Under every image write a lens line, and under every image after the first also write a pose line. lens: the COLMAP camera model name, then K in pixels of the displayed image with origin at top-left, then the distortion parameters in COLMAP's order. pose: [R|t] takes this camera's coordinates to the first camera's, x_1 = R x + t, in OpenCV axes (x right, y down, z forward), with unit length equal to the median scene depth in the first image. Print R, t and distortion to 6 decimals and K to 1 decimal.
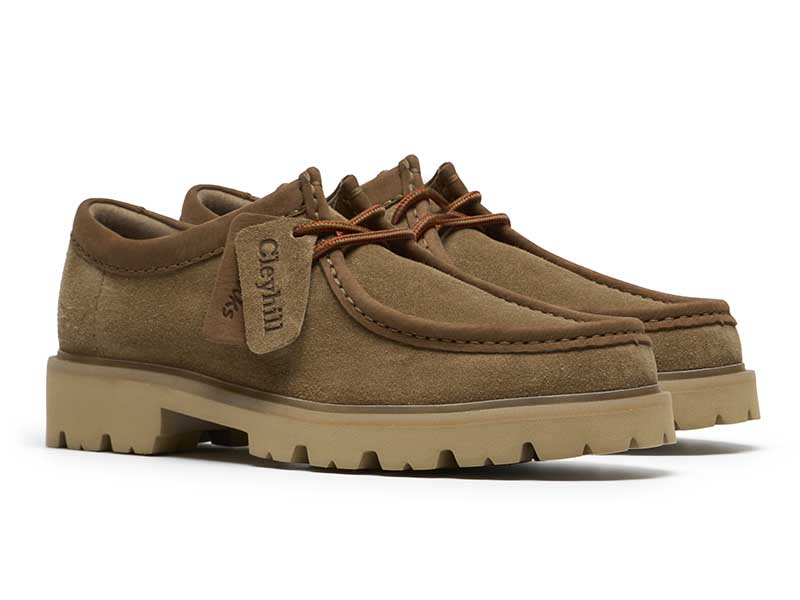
lens RADIAL K [[2230.7, 0, 400.5], [0, 2230.7, 298.8], [0, 0, 1]] dist [-0.102971, 0.000000]
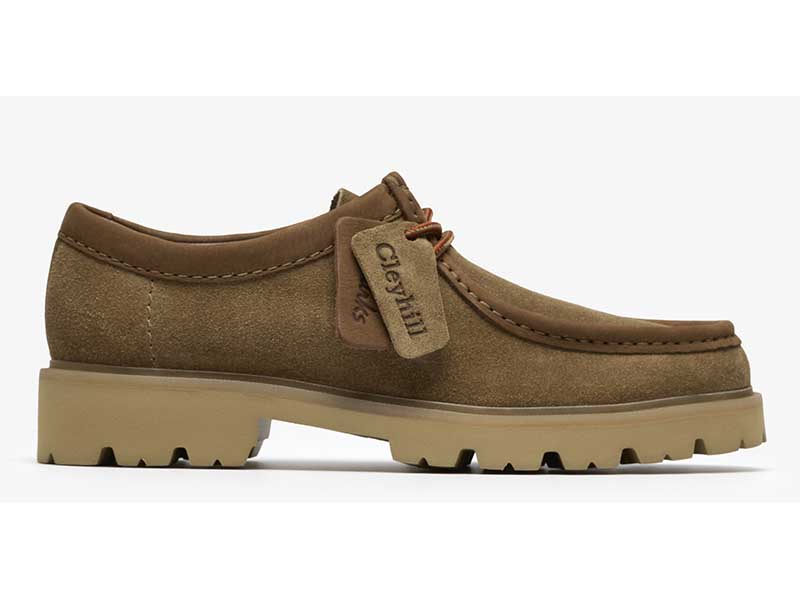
lens RADIAL K [[2230.7, 0, 399.9], [0, 2230.7, 300.9], [0, 0, 1]] dist [-0.102971, 0.000000]
pose [[0.959300, -0.008175, 0.282270, -0.342634], [0.009846, 0.999941, -0.004503, 0.003447], [-0.282216, 0.007099, 0.959325, 0.046311]]
